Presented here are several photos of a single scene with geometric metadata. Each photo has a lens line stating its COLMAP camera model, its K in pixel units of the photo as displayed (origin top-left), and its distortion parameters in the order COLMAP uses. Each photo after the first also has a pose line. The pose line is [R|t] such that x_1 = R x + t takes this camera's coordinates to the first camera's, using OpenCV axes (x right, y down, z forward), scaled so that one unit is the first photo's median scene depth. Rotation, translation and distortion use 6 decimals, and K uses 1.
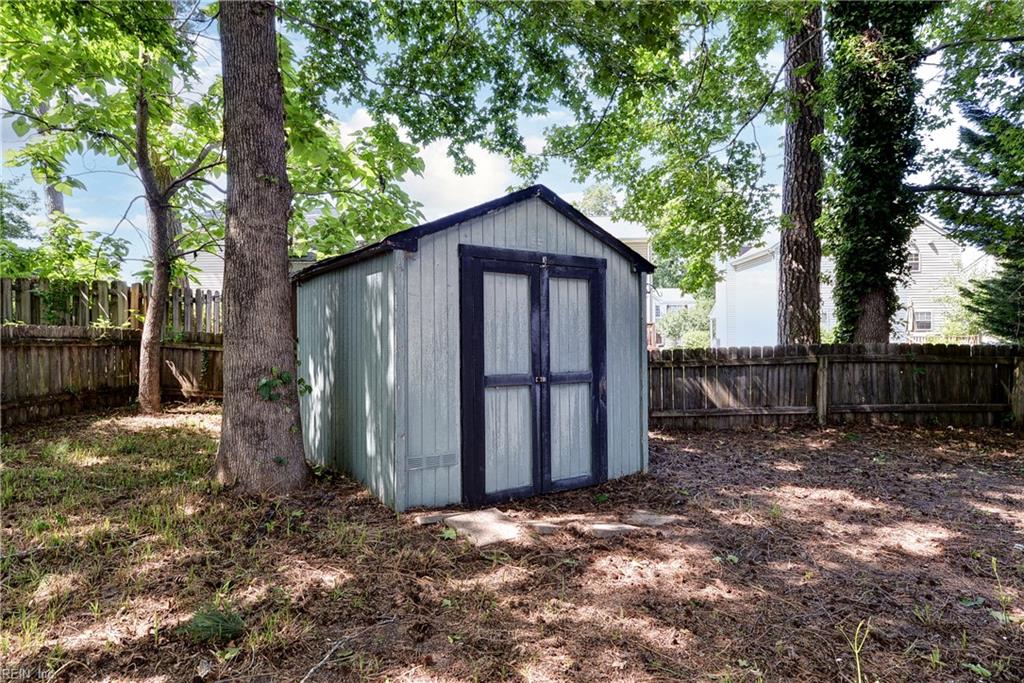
lens RADIAL K [[569.1, 0, 512.0], [0, 569.1, 341.5], [0, 0, 1]] dist [0.000926, -0.000119]
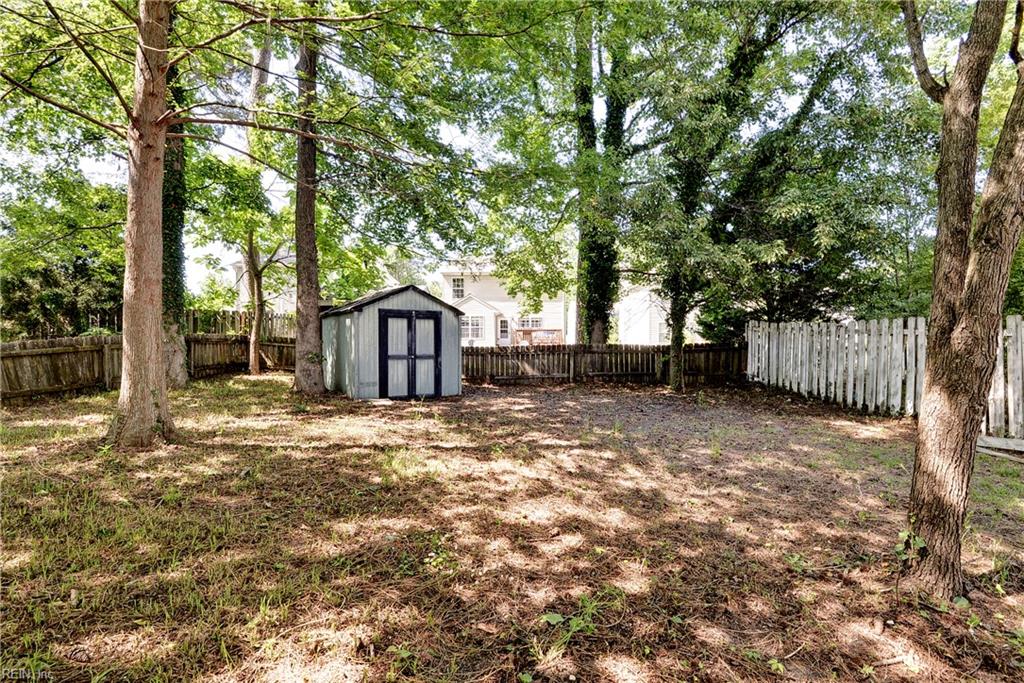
lens RADIAL K [[465.6, 0, 512.0], [0, 465.6, 341.5], [0, 0, 1]] dist [-0.048259, -0.000112]
pose [[0.999756, 0.005614, 0.021365, 0.409436], [-0.005685, 0.999978, 0.003290, -0.014234], [-0.021346, -0.003411, 0.999766, -1.036458]]
